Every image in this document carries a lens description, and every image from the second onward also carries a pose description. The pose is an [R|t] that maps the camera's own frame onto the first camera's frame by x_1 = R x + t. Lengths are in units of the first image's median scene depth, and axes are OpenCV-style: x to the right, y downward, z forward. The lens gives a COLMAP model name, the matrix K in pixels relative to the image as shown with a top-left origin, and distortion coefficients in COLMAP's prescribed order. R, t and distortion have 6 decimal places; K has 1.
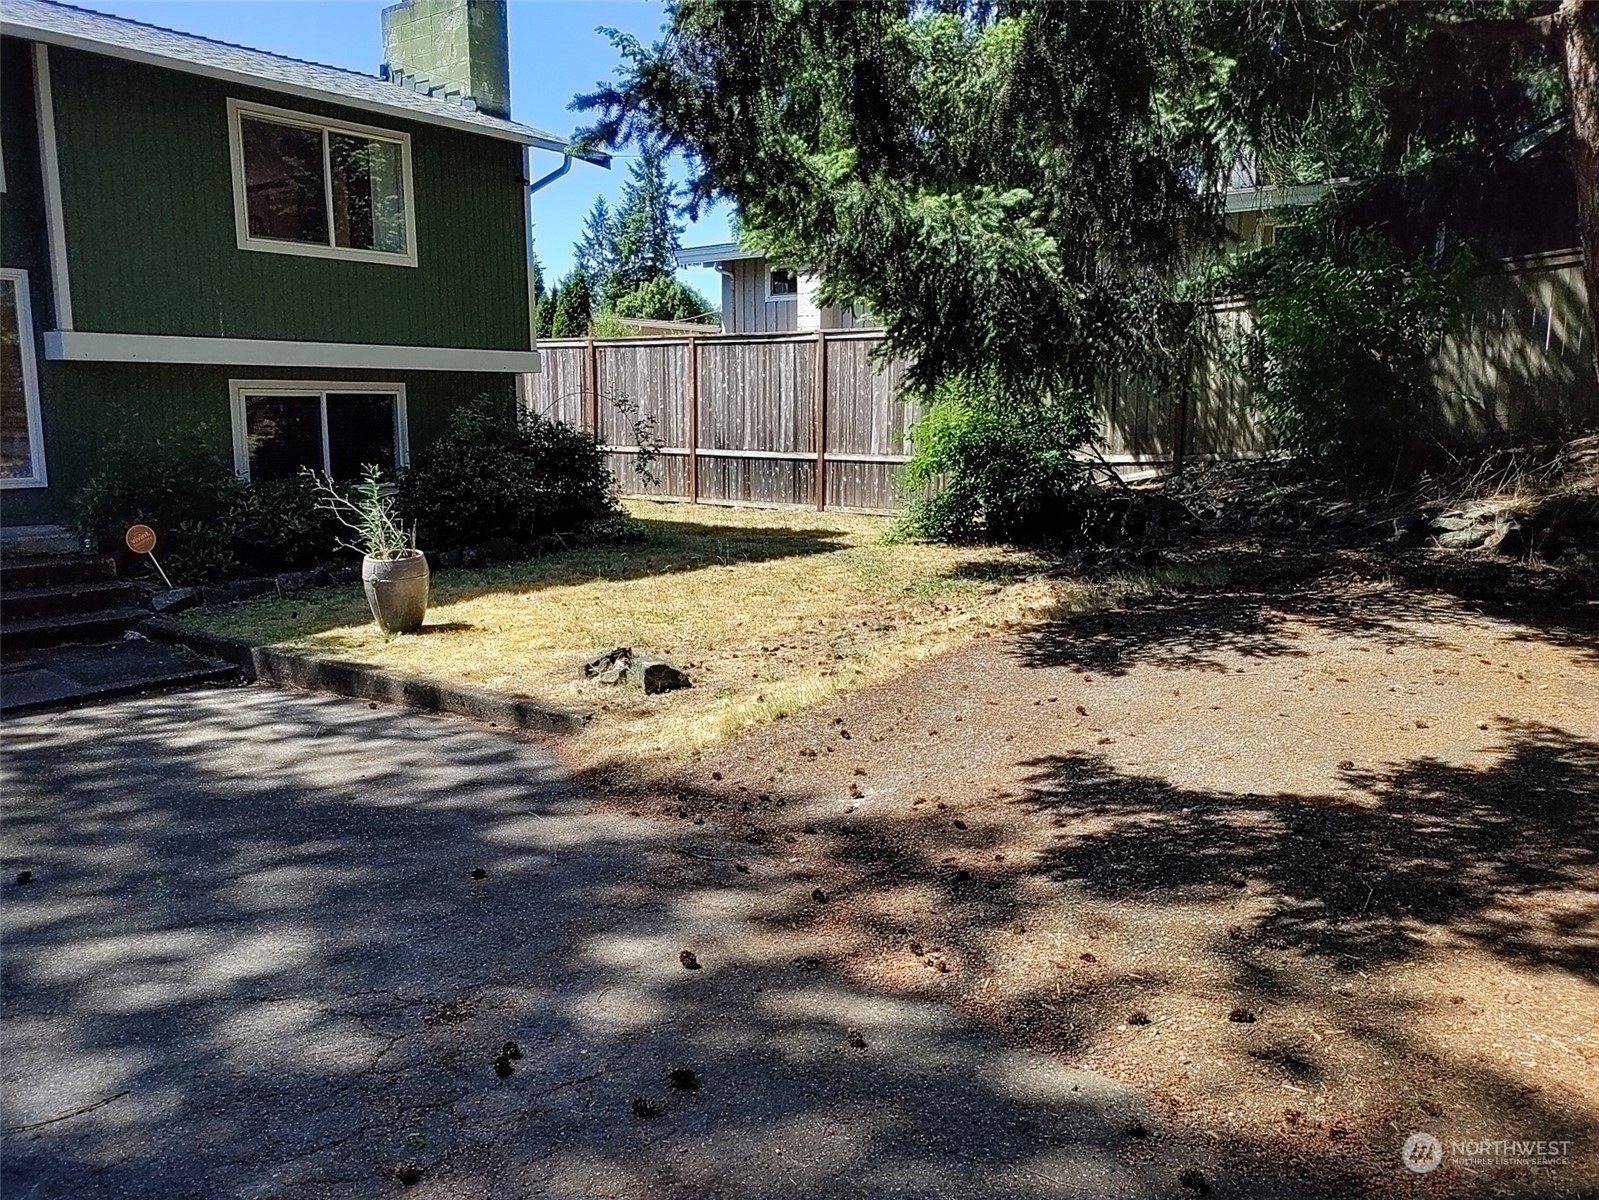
lens RADIAL K [[1243.2, 0, 800.8], [0, 1243.2, 602.1], [0, 0, 1]] dist [0.052539, -0.088071]
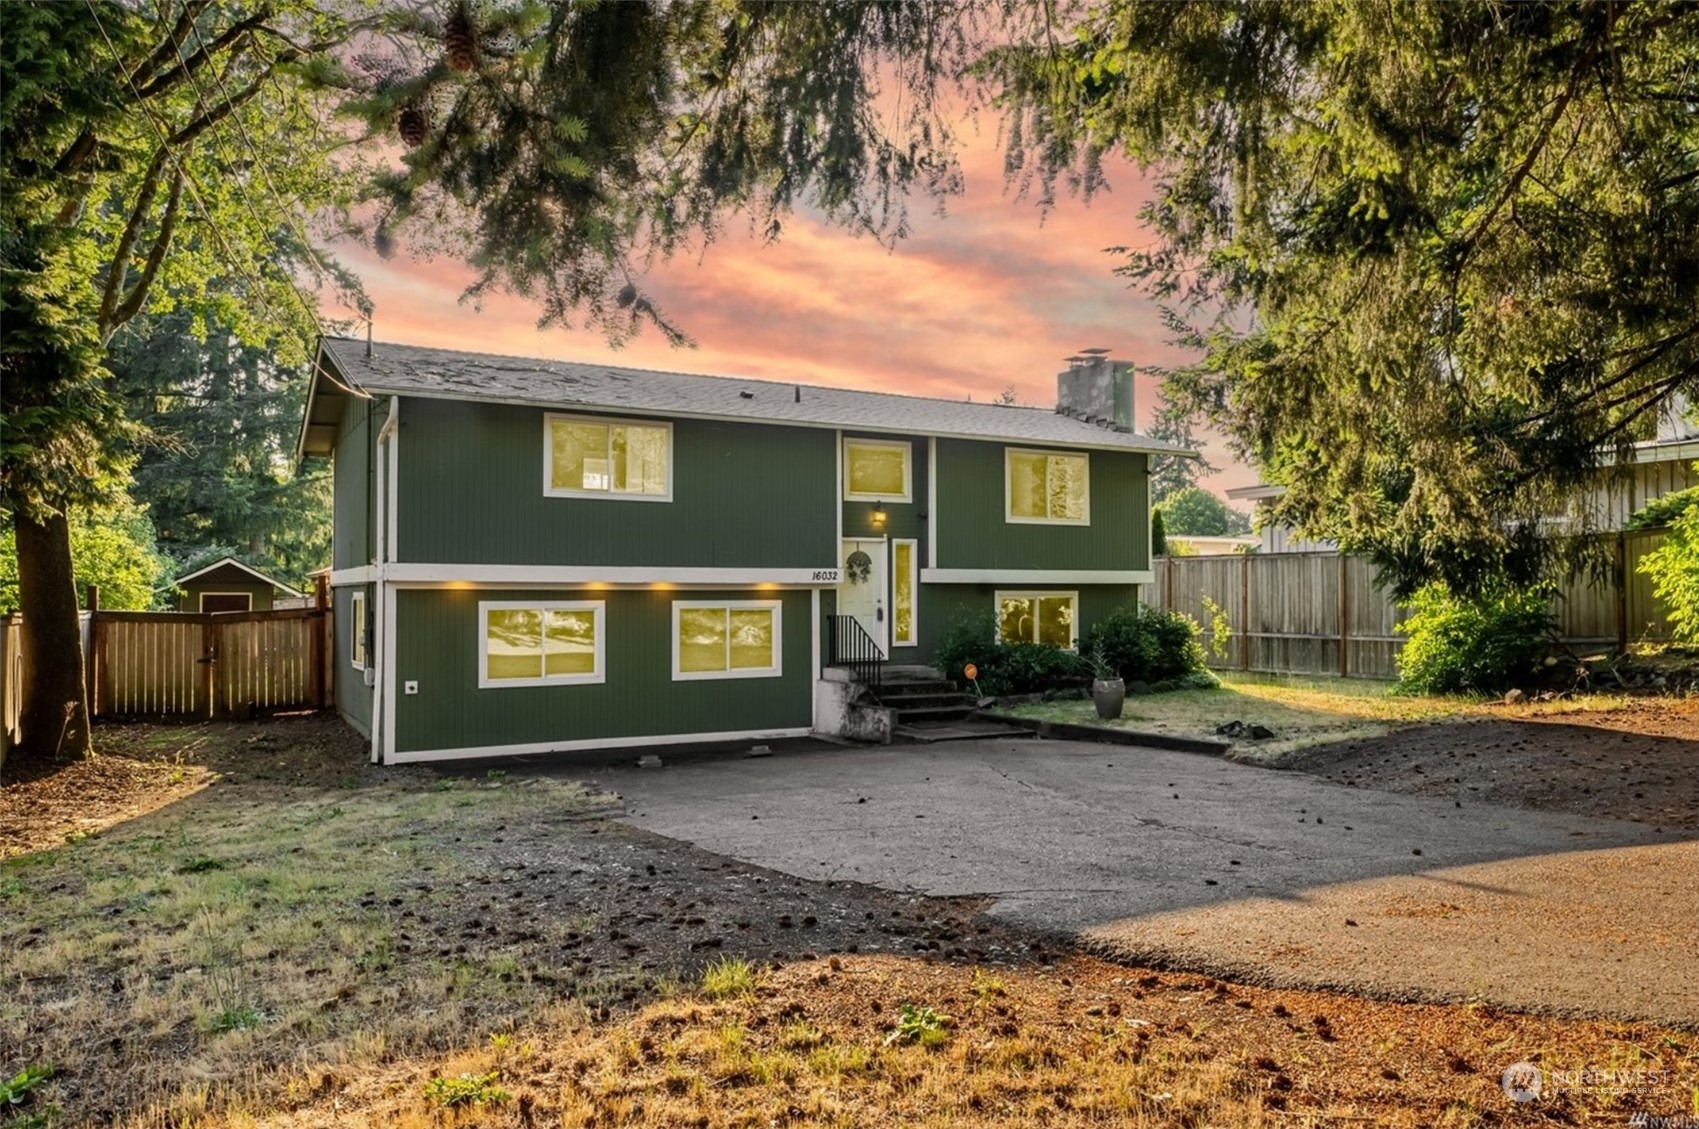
lens RADIAL K [[1146.2, 0, 847.9], [0, 1146.2, 574.6], [0, 0, 1]] dist [0.001471, 0.000111]
pose [[0.923637, -0.013006, -0.383048, -0.006681], [-0.055651, 0.984281, -0.167611, 0.101154], [0.379207, 0.176129, 0.908395, -0.669205]]
